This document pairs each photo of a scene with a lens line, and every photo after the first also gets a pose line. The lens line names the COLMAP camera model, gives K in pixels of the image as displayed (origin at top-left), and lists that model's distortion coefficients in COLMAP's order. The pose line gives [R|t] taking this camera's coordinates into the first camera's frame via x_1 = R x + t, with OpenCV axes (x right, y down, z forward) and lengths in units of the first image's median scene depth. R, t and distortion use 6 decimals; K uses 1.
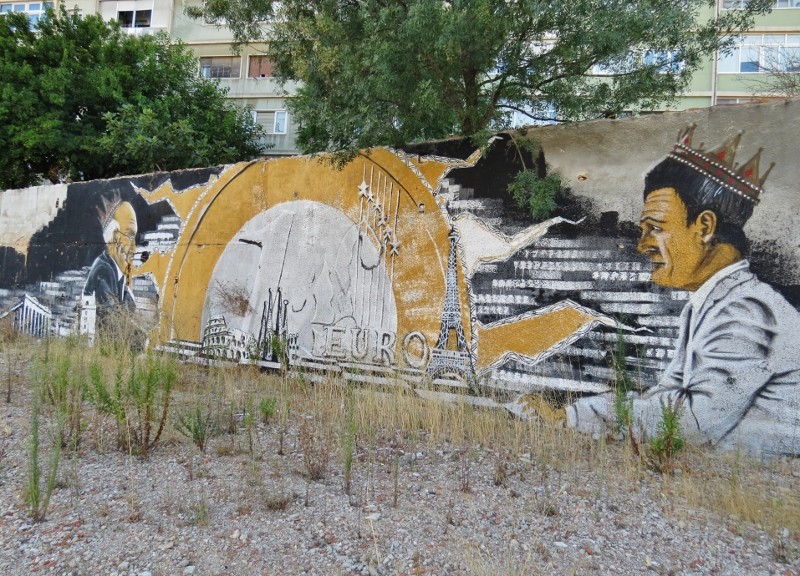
lens RADIAL K [[586.1, 0, 405.3], [0, 586.1, 289.8], [0, 0, 1]] dist [-0.035631, 0.014721]
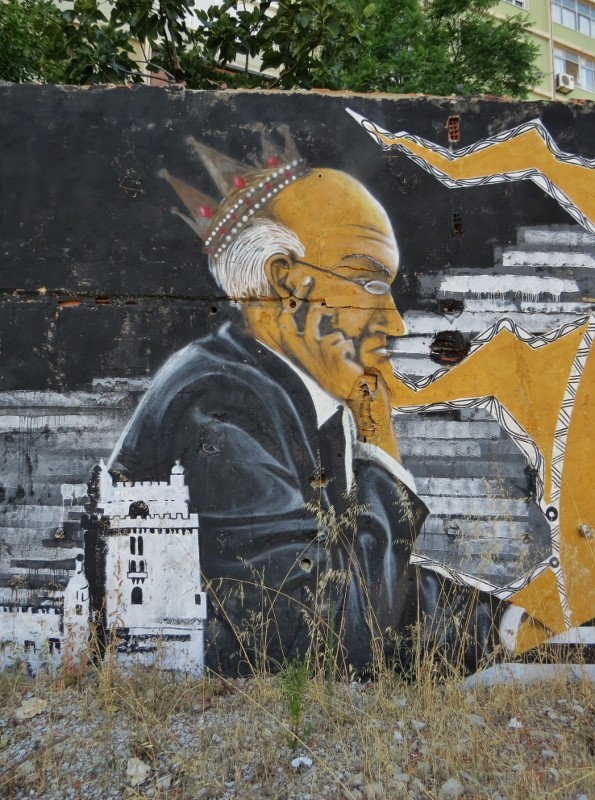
lens RADIAL K [[580.8, 0, 299.1], [0, 580.8, 402.9], [0, 0, 1]] dist [-0.030265, -0.010337]
pose [[0.486088, -0.123525, -0.865136, -0.235324], [0.036001, 0.991950, -0.121404, 0.007770], [0.873168, 0.027867, 0.486623, 0.827105]]
